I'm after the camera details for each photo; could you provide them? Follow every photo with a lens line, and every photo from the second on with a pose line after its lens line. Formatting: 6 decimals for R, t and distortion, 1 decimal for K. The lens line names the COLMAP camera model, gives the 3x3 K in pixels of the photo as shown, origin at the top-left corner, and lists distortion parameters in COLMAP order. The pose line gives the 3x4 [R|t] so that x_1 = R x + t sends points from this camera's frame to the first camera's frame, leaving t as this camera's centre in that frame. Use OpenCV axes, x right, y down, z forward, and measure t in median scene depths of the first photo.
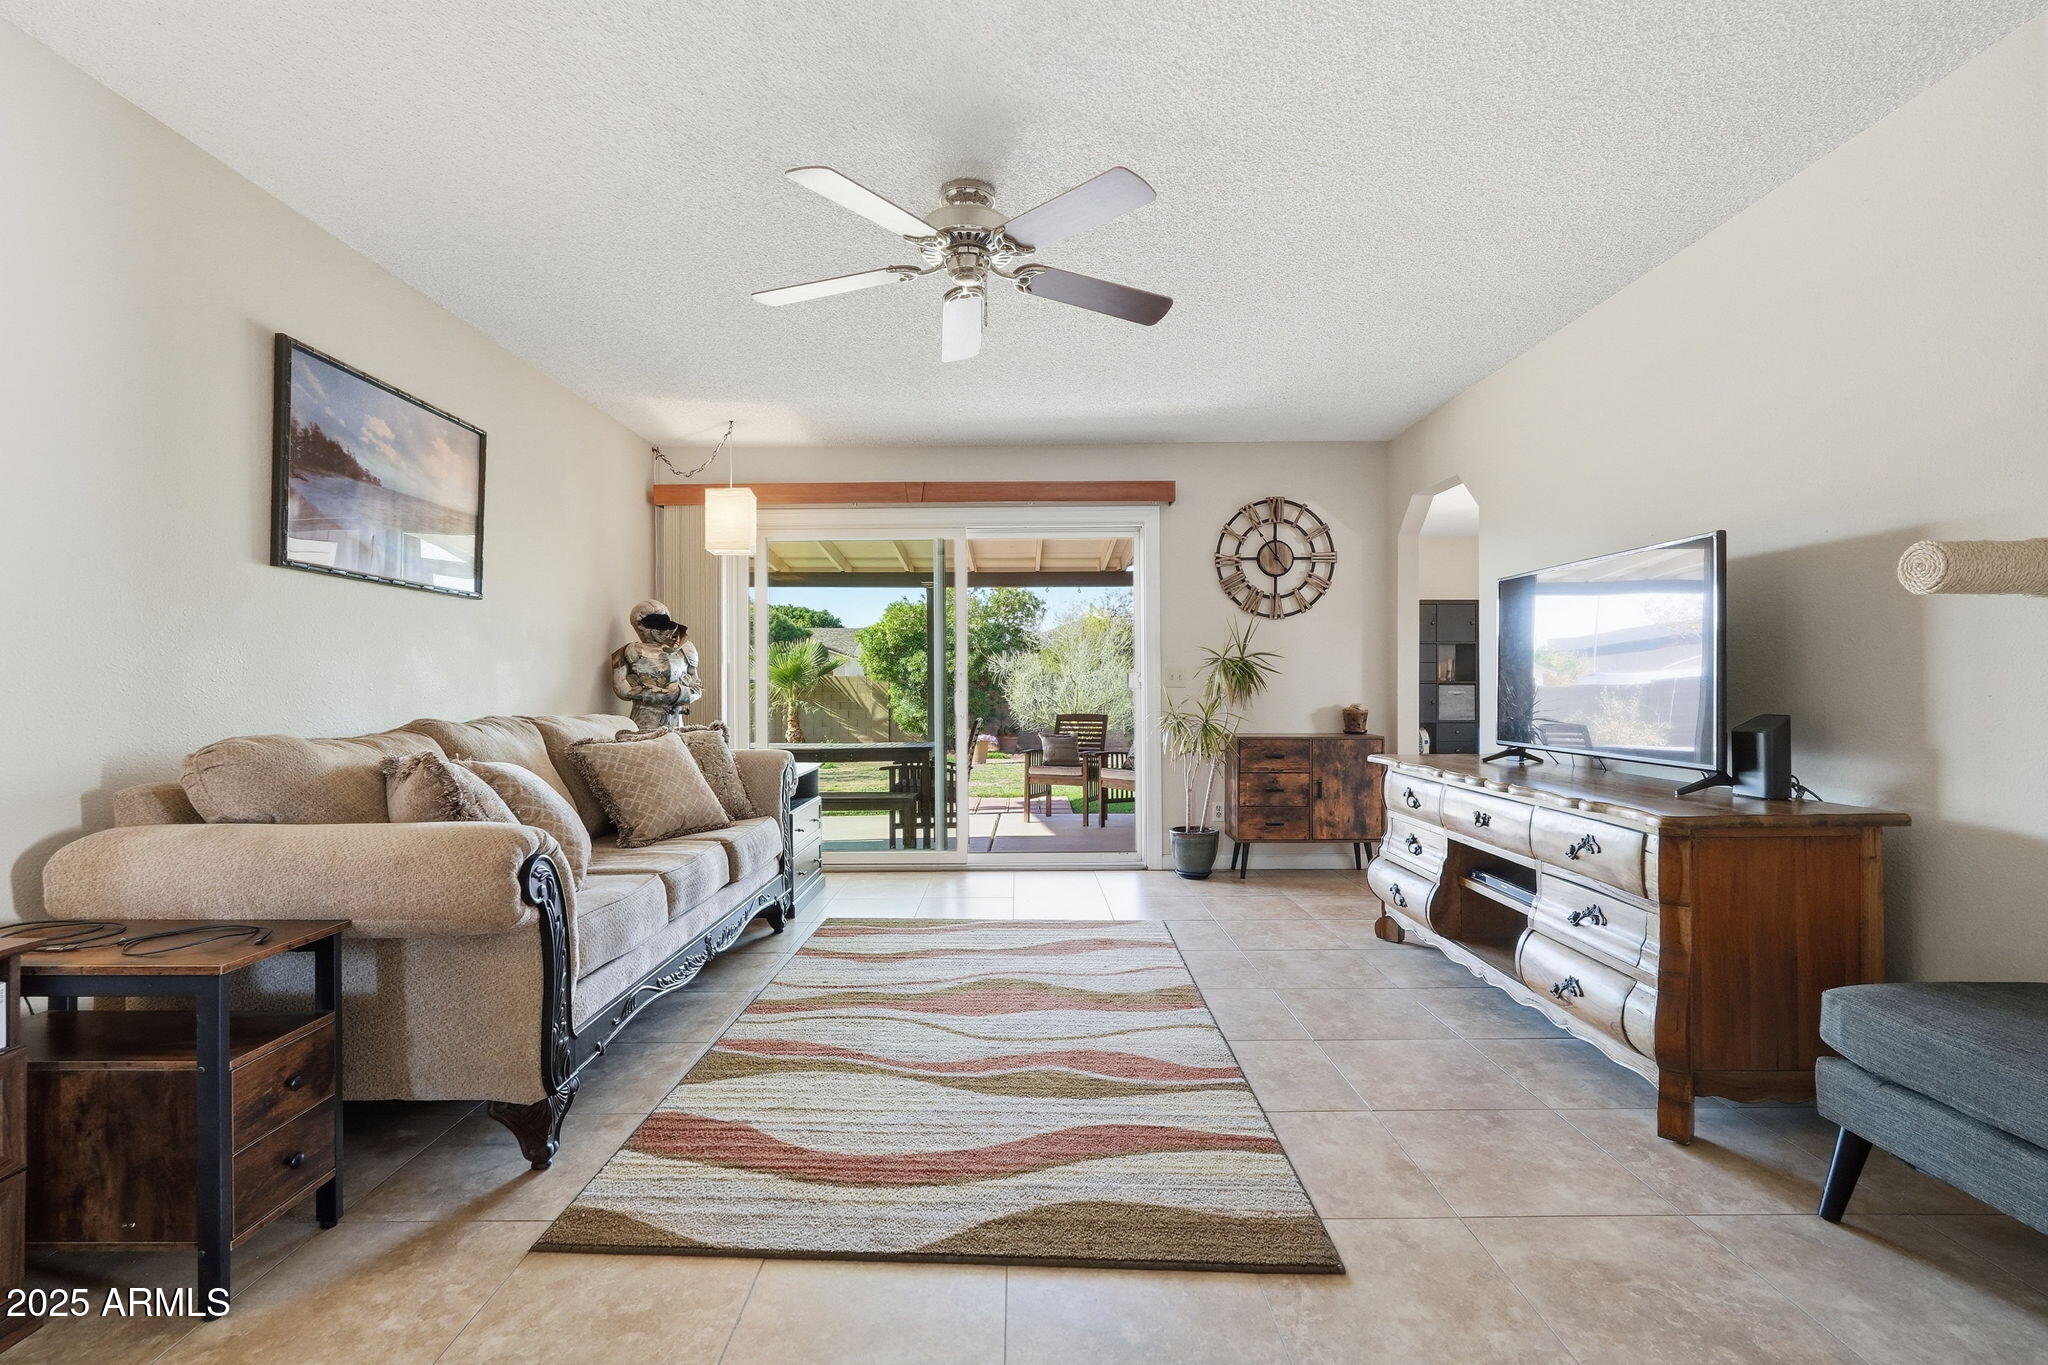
lens RADIAL K [[907.8, 0, 1024.0], [0, 907.8, 682.5], [0, 0, 1]] dist [-0.010890, 0.007612]
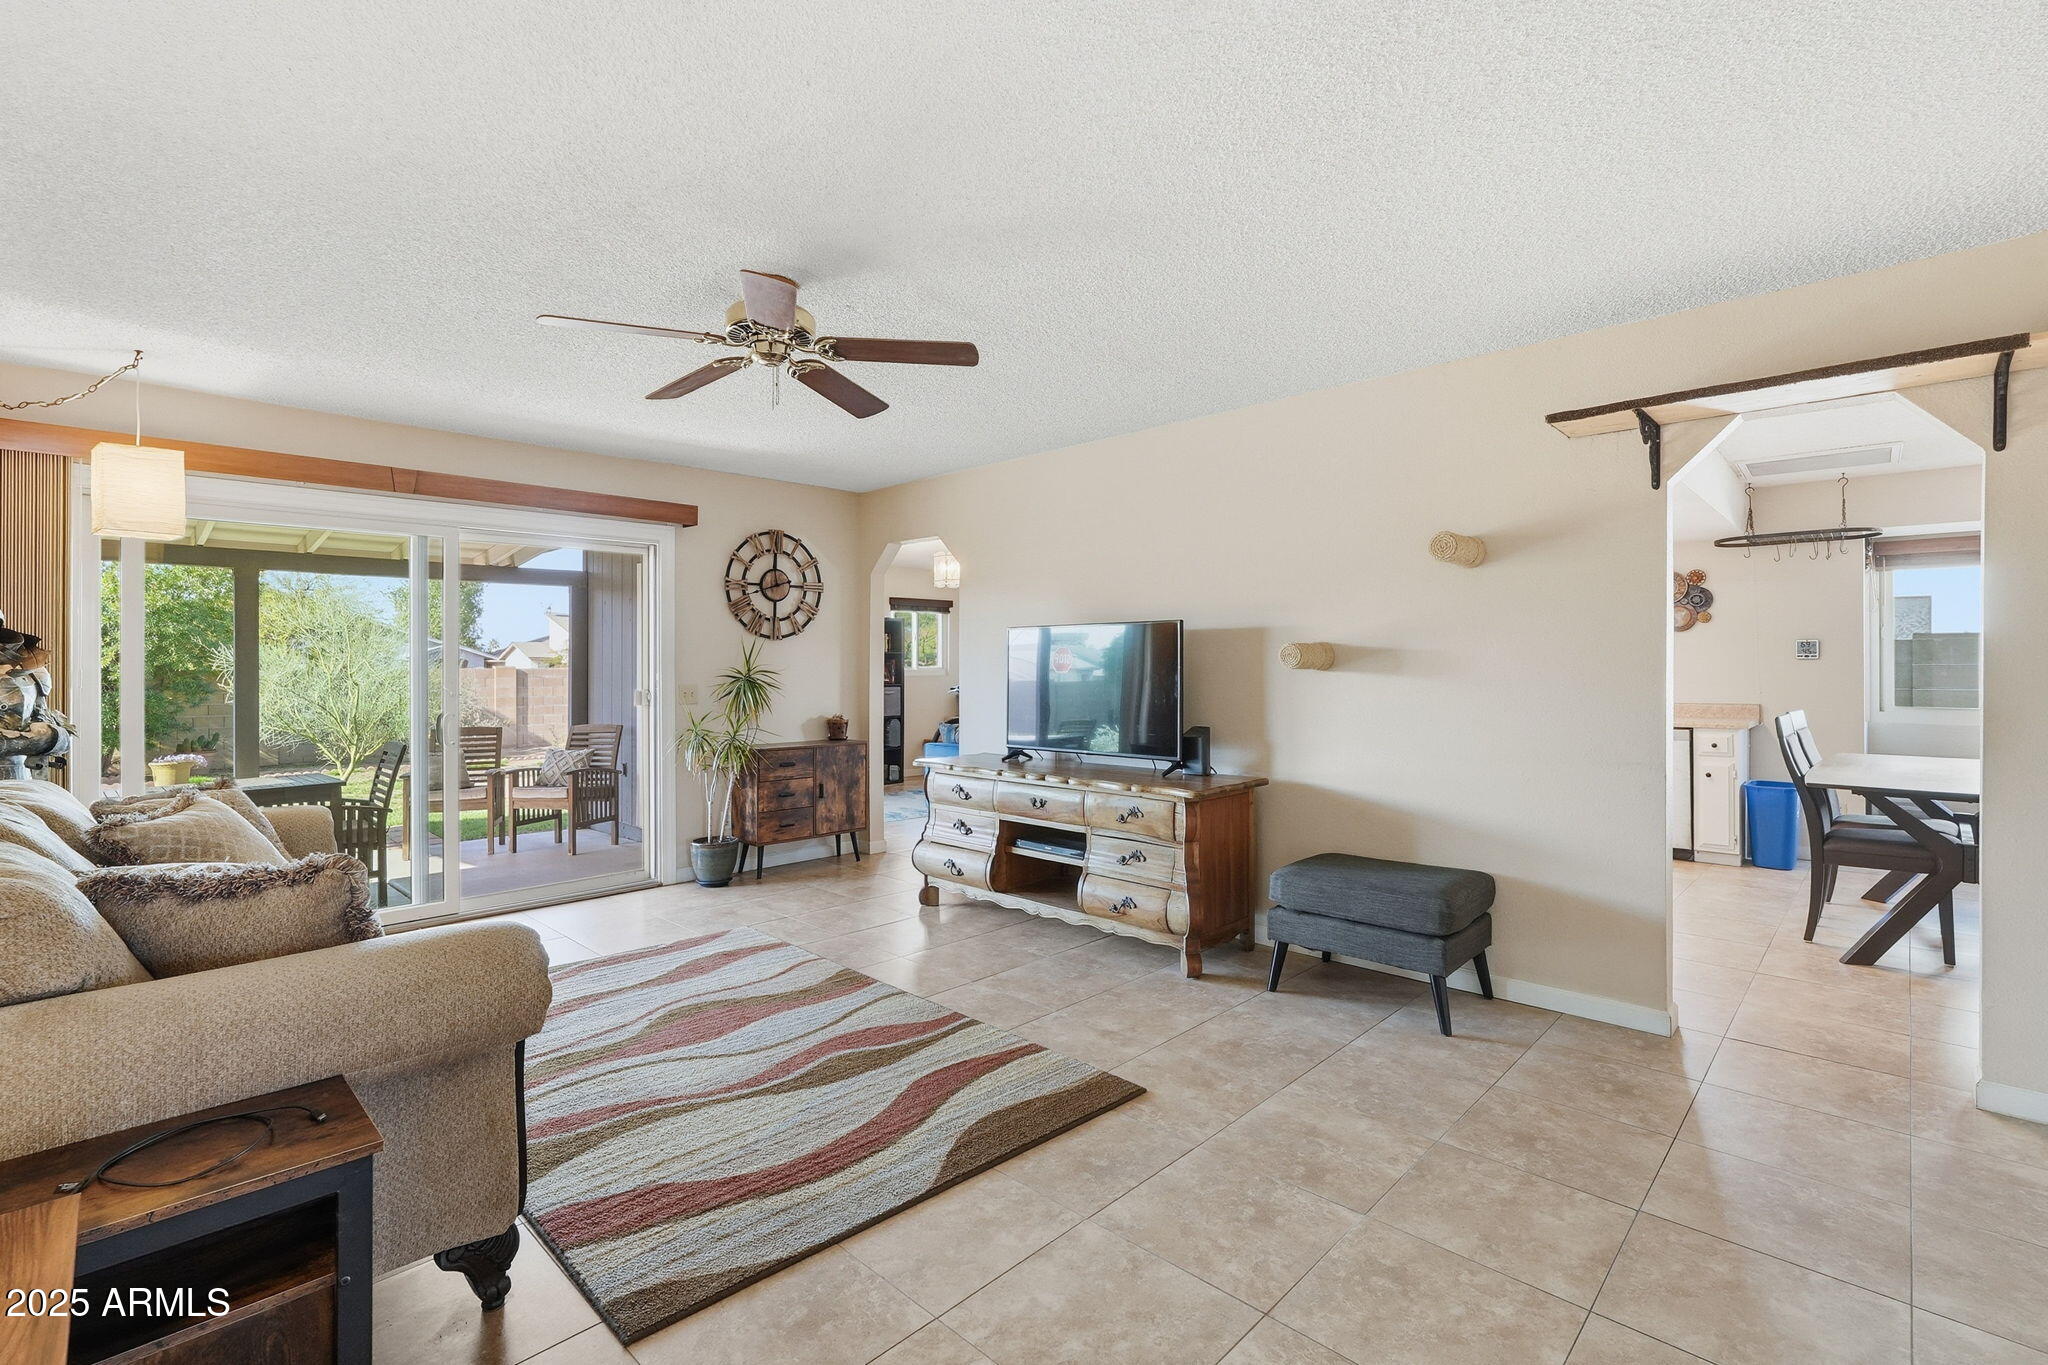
lens RADIAL K [[907.8, 0, 1024.0], [0, 907.8, 682.5], [0, 0, 1]] dist [-0.010890, 0.007612]
pose [[0.708015, -0.008857, 0.706142, -0.443851], [0.000213, 0.999924, 0.012328, -0.048806], [-0.706198, -0.008578, 0.707963, 0.004076]]
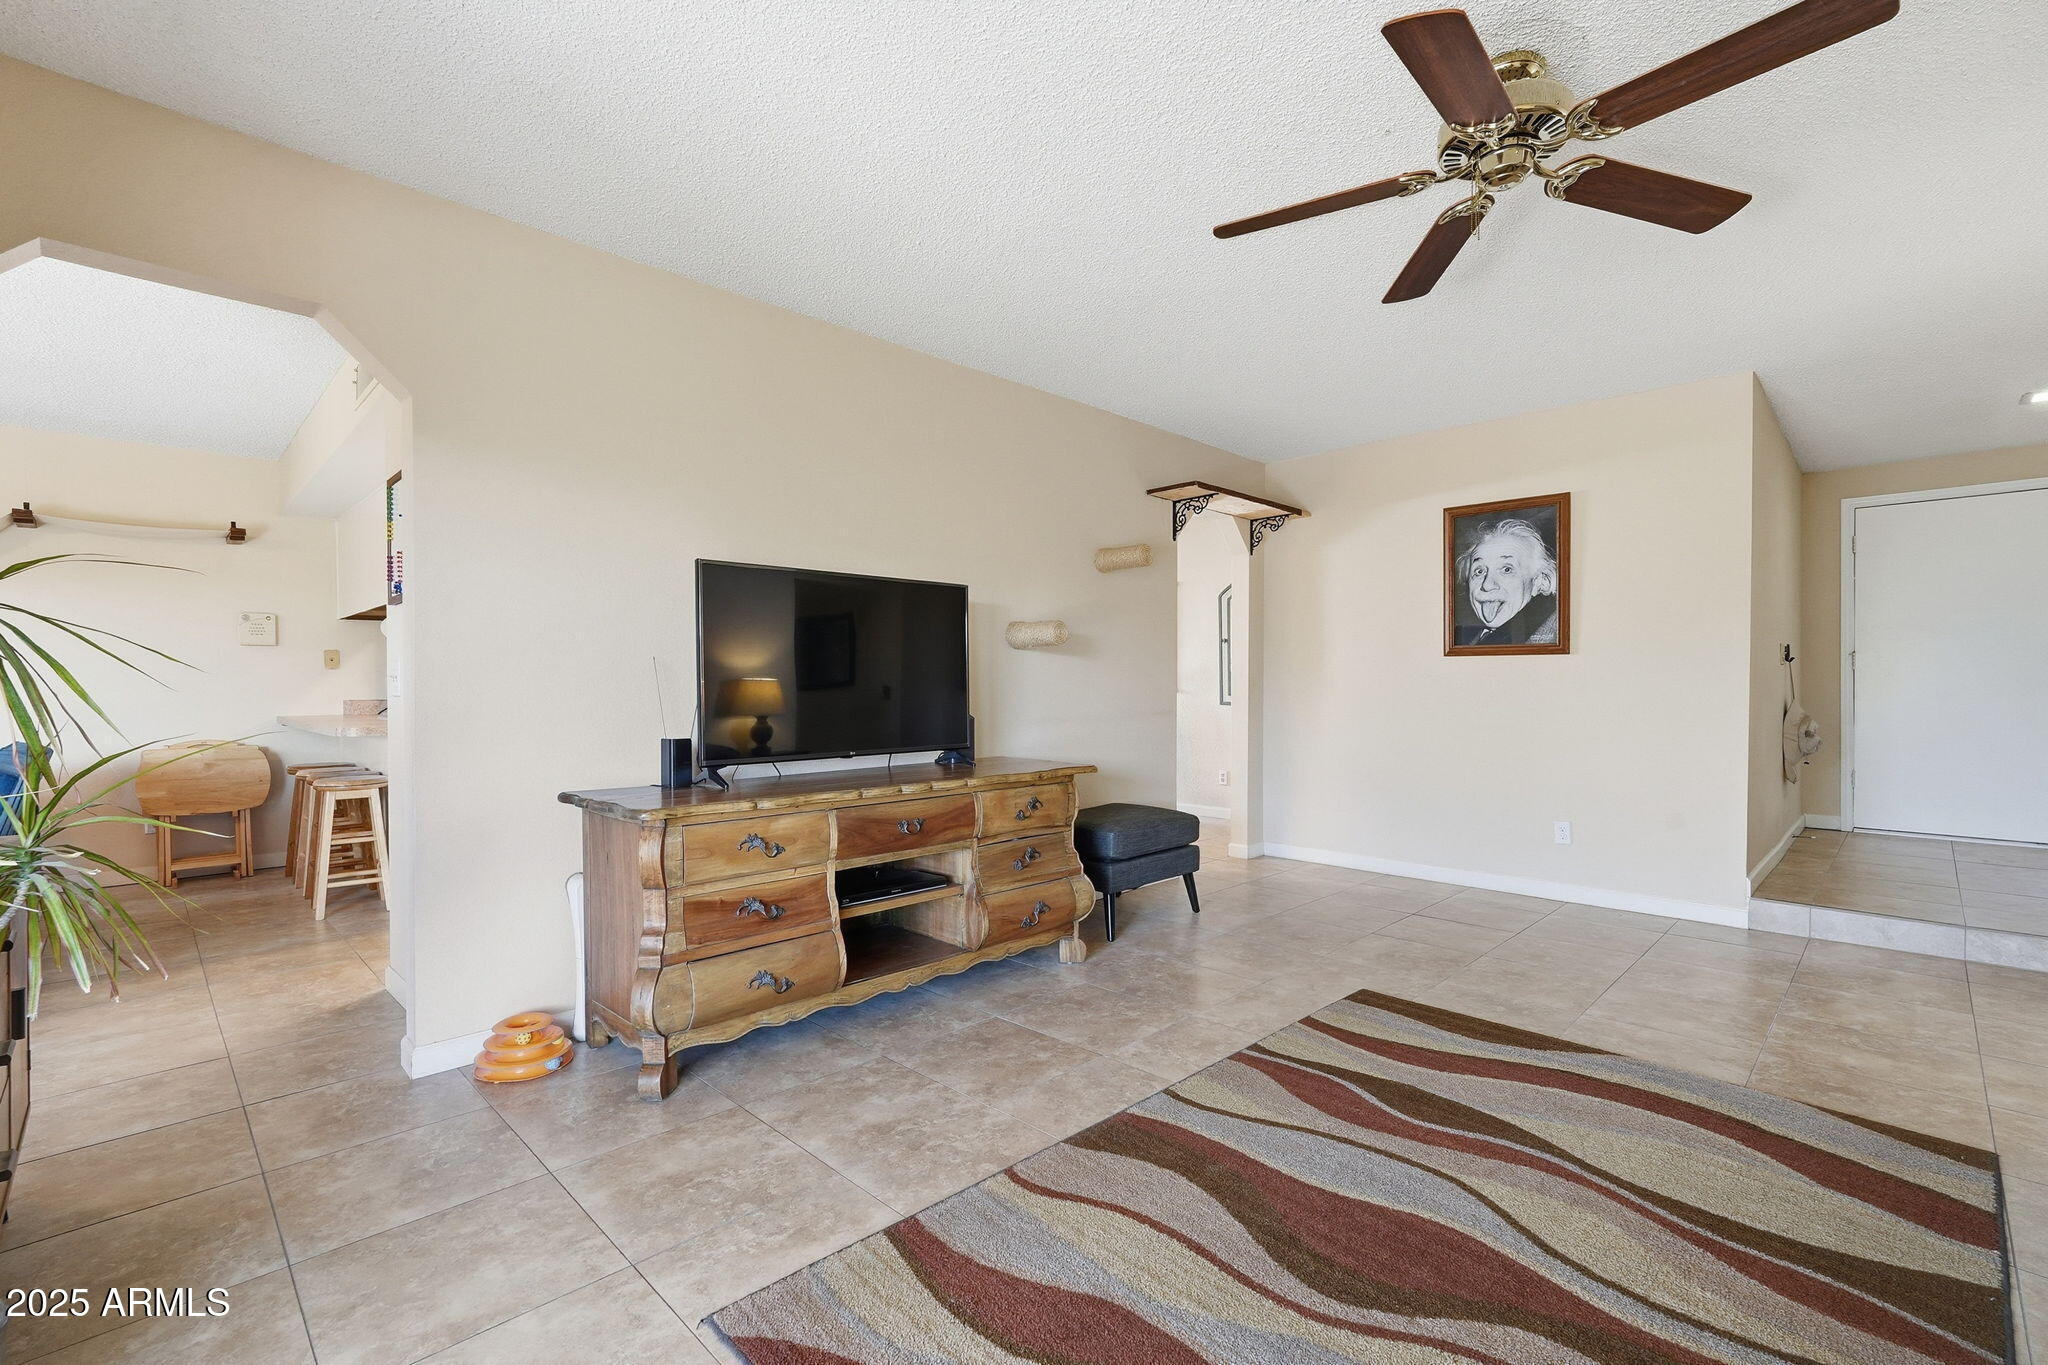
lens RADIAL K [[907.8, 0, 1024.0], [0, 907.8, 682.5], [0, 0, 1]] dist [-0.010890, 0.007612]
pose [[-0.682811, 0.001820, 0.730593, -0.262162], [0.005463, 0.999982, 0.002614, -0.006572], [-0.730575, 0.005776, -0.682808, 1.355506]]
